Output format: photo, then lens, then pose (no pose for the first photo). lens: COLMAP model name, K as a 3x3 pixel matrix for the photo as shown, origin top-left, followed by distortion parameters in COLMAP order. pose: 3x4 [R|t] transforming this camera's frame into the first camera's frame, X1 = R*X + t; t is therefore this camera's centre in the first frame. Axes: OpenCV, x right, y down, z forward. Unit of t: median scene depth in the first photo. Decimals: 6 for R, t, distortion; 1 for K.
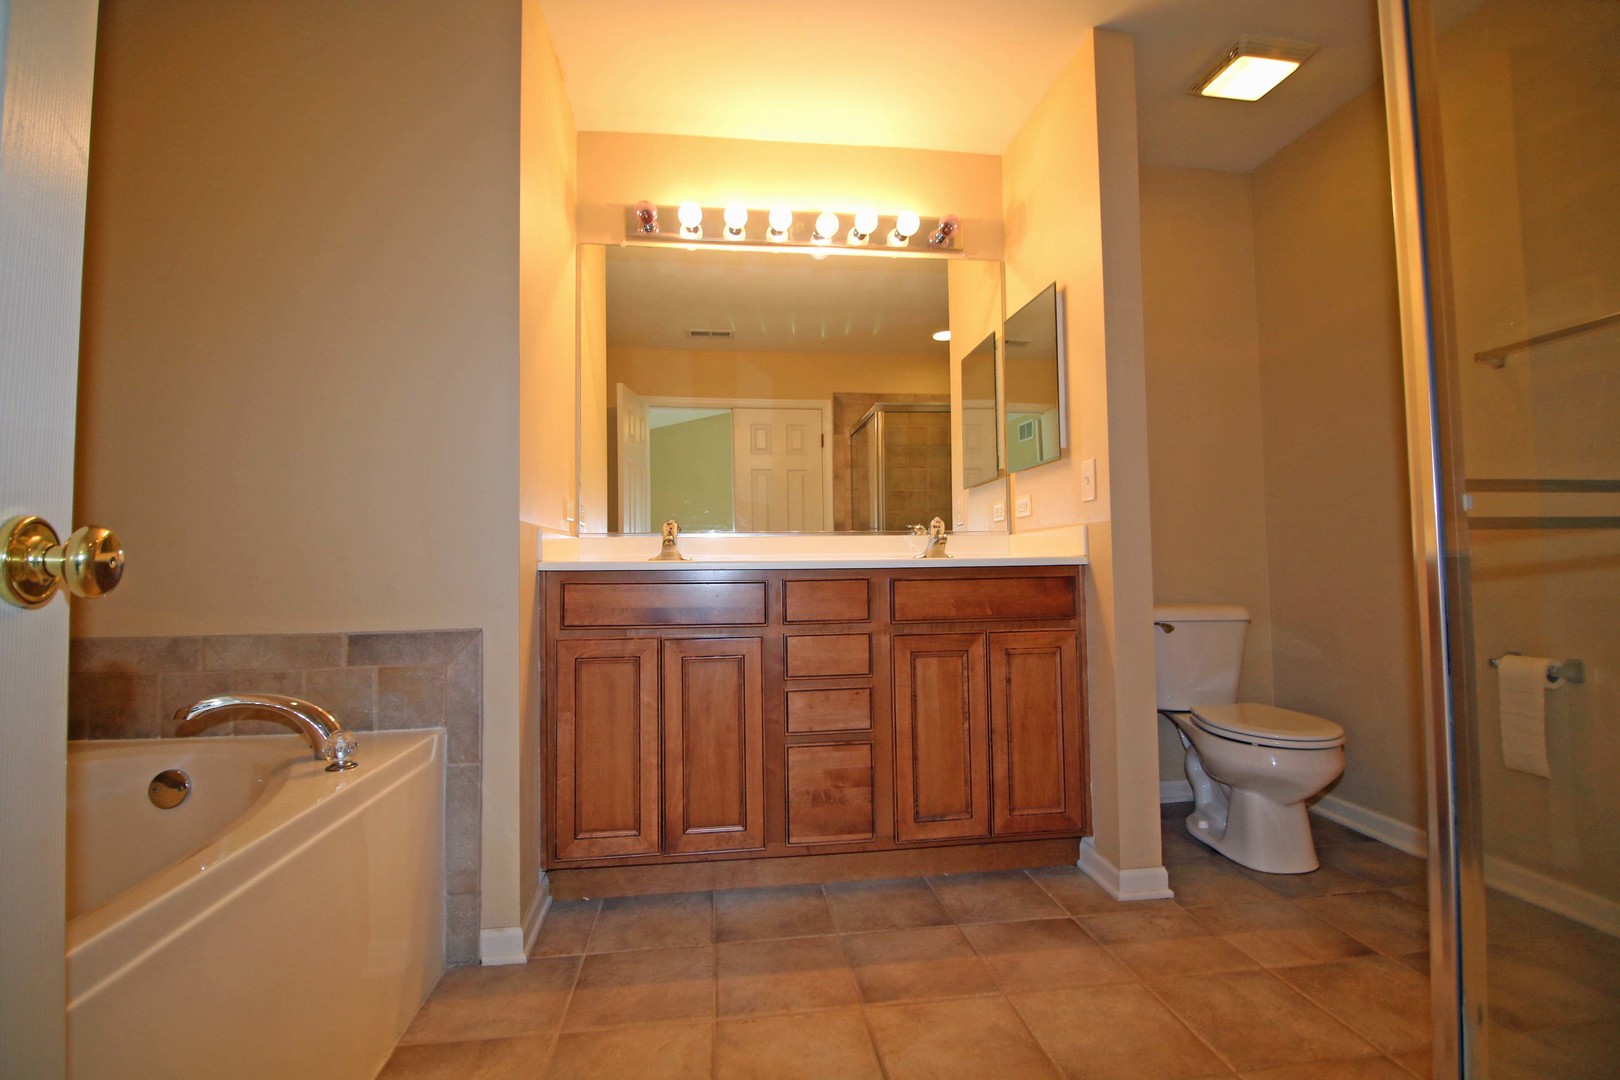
lens RADIAL K [[751.0, 0, 810.0], [0, 751.0, 531.1], [0, 0, 1]] dist [0.001047, -0.000598]
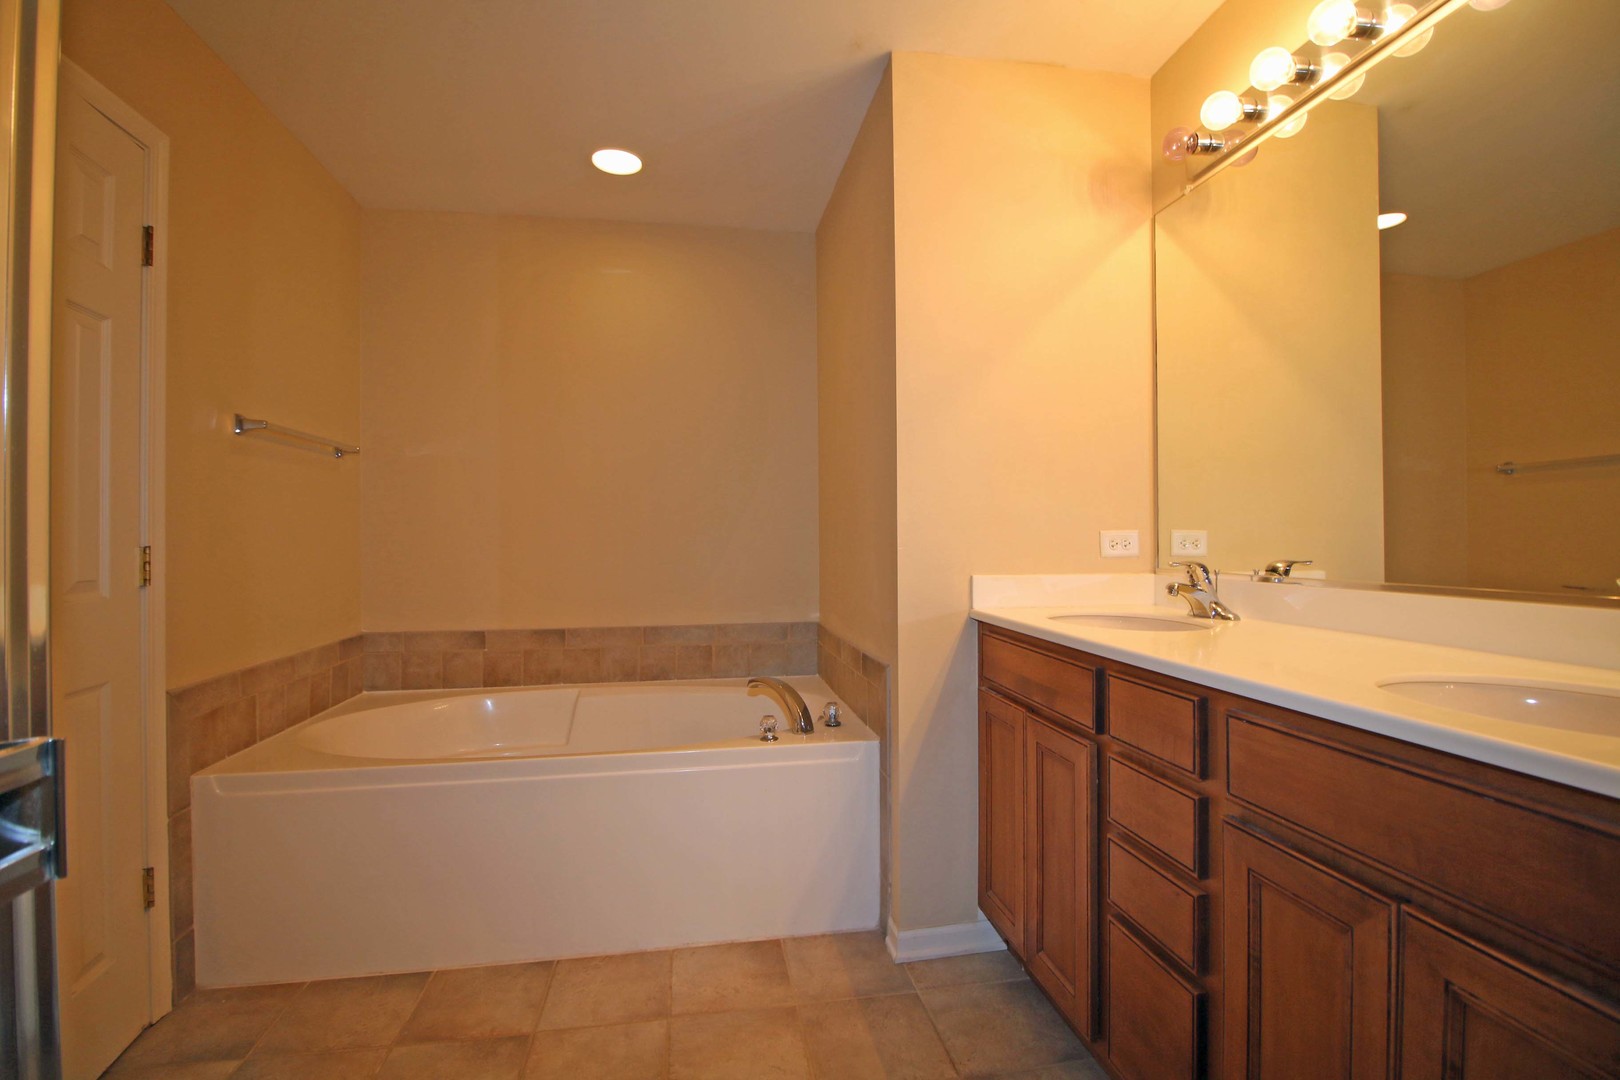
lens RADIAL K [[751.0, 0, 810.0], [0, 751.0, 531.1], [0, 0, 1]] dist [0.001047, -0.000598]
pose [[0.054608, 0.010579, -0.998452, 0.627458], [0.049467, 0.998687, 0.013287, -0.084374], [0.997282, -0.050116, 0.054013, 0.708496]]
